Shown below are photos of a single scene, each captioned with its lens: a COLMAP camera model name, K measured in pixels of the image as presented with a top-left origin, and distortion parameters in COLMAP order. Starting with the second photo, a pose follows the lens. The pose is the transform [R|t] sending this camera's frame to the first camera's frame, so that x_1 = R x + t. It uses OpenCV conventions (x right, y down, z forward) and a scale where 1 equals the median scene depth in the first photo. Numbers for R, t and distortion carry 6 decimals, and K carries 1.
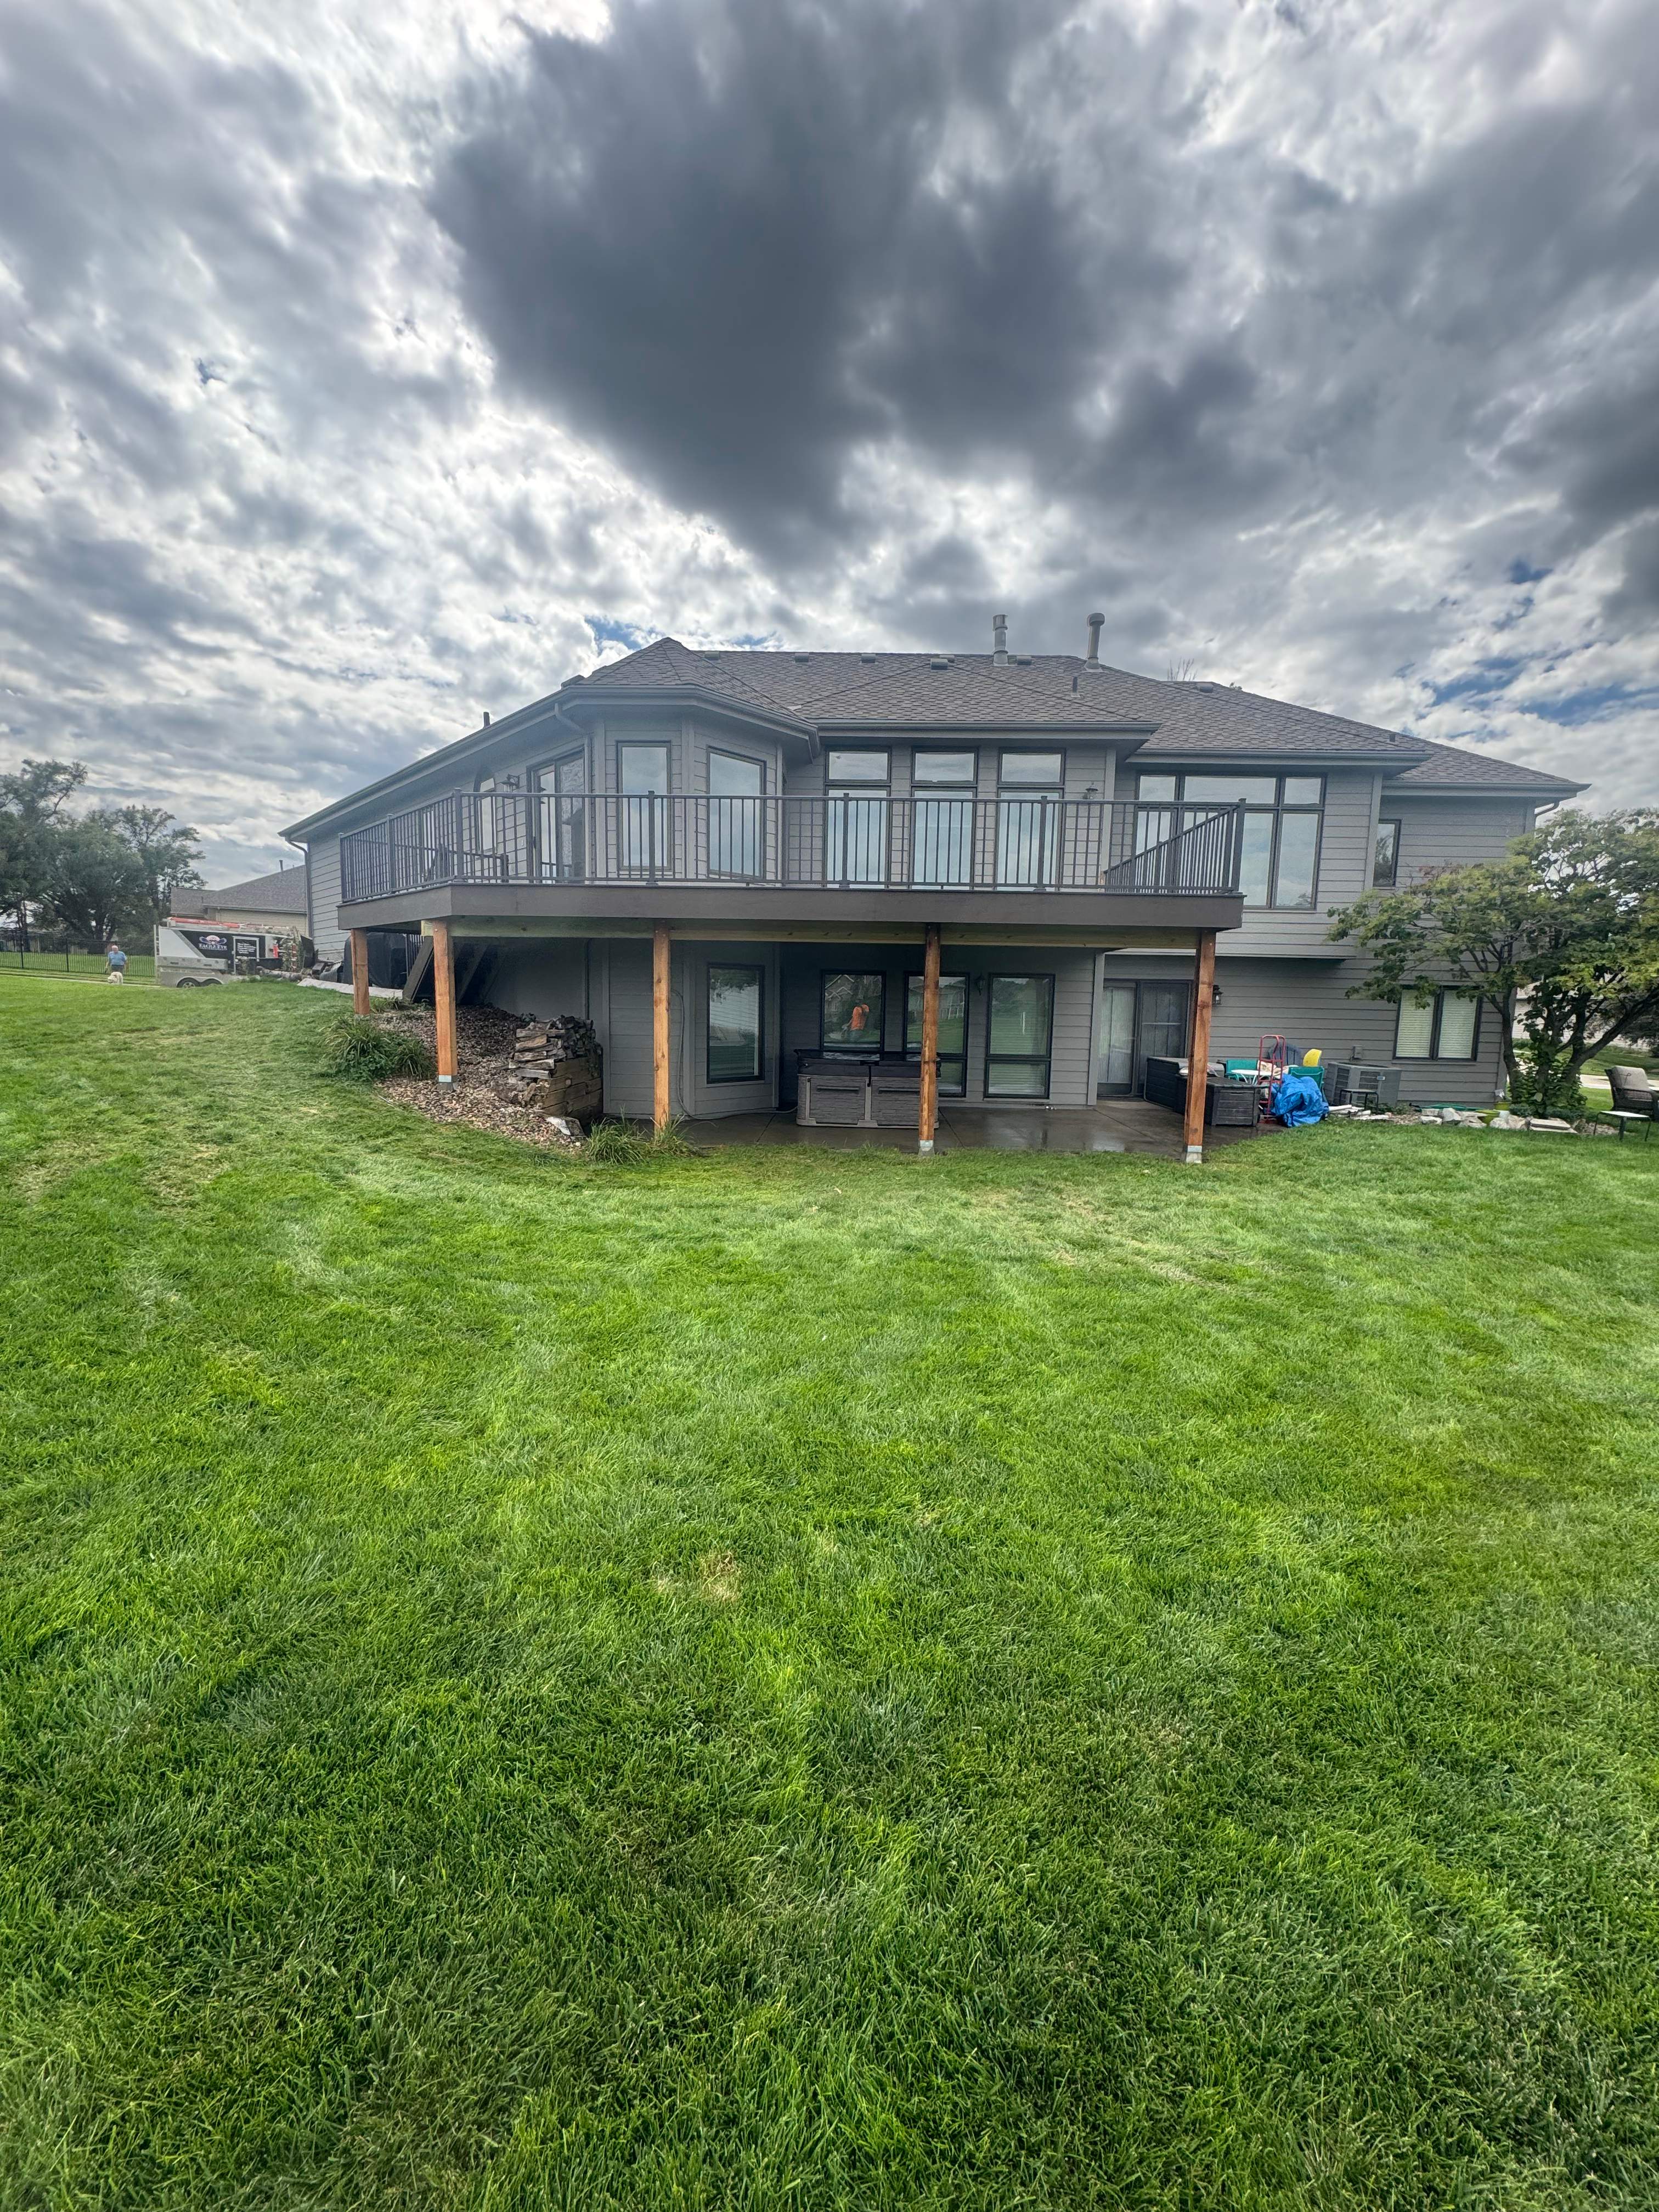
lens RADIAL K [[899.7, 0, 829.5], [0, 899.7, 1106.0], [0, 0, 1]] dist [0.000943, -0.000095]
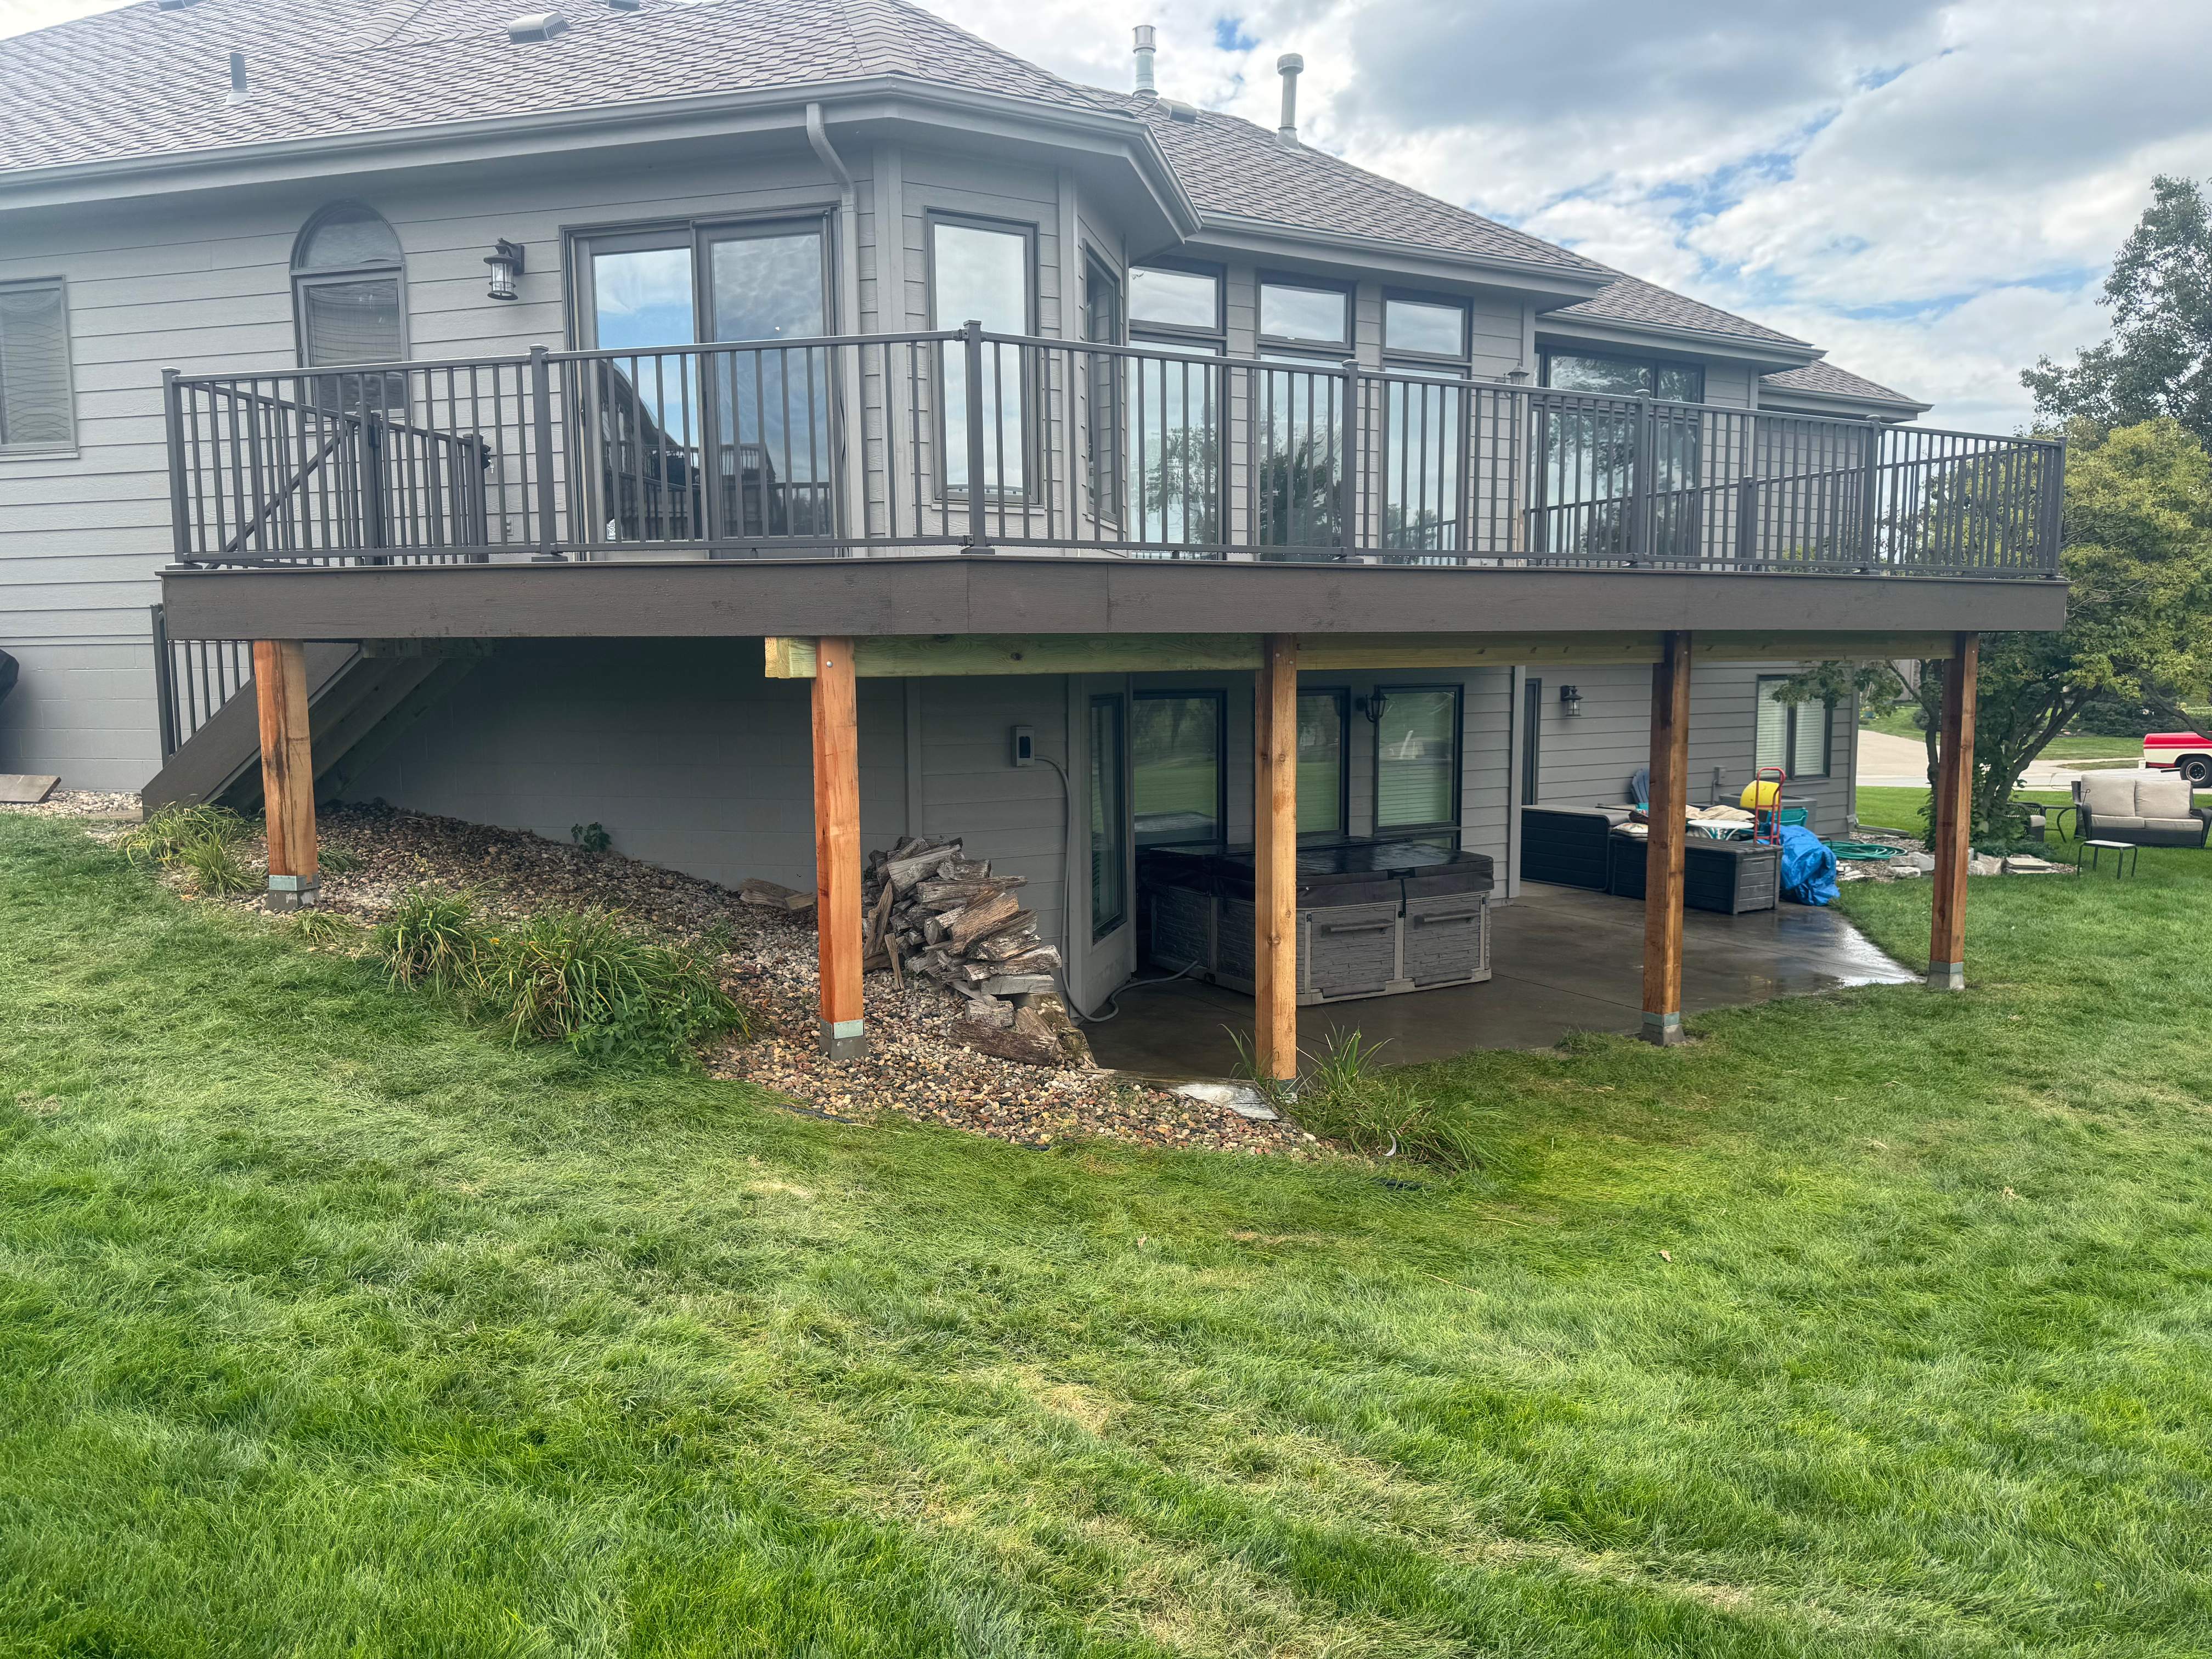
lens RADIAL K [[1599.7, 0, 1106.0], [0, 1599.7, 829.5], [0, 0, 1]] dist [-0.006850, 0.051174]
pose [[0.848869, -0.081584, 0.522270, -0.508773], [0.087665, 0.996064, 0.013109, -0.086913], [-0.521283, 0.034656, 0.852680, 0.244046]]
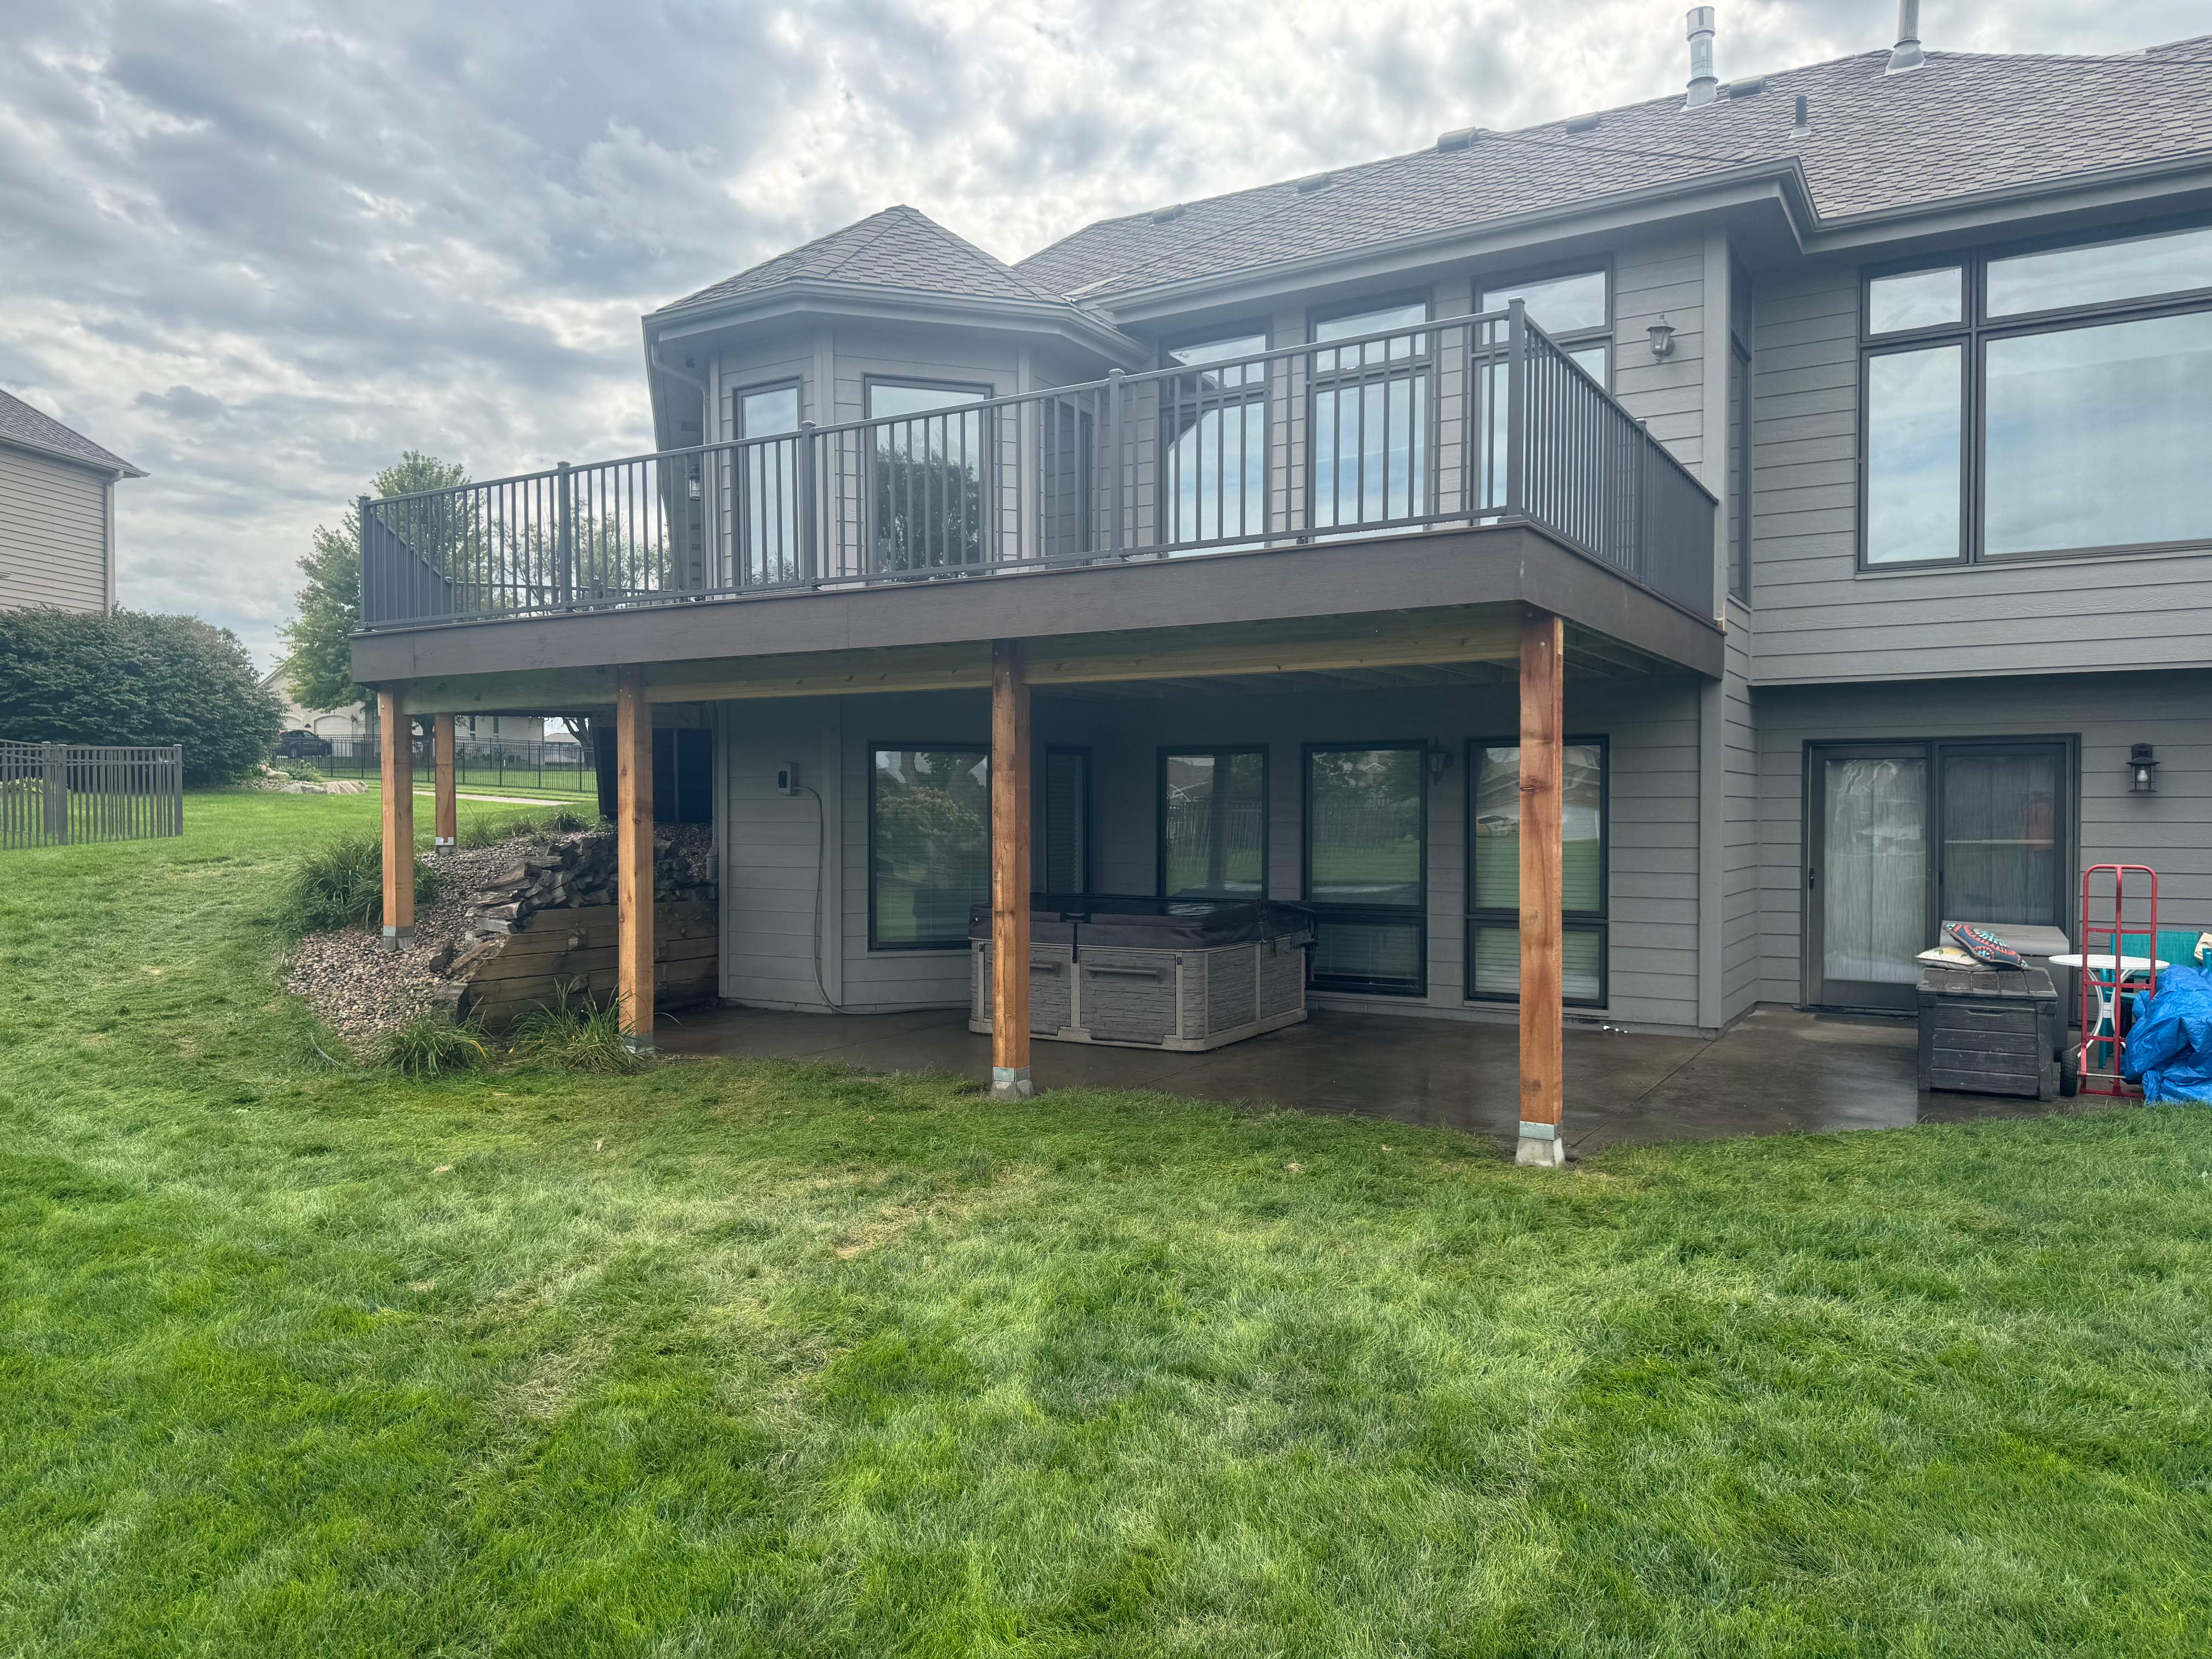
lens RADIAL K [[1599.7, 0, 1106.0], [0, 1599.7, 829.5], [0, 0, 1]] dist [-0.006850, 0.051174]
pose [[0.870107, -0.013972, -0.492665, 0.439246], [-0.042066, 0.993845, -0.102480, -0.004722], [0.491065, 0.109894, 0.864164, 0.185369]]
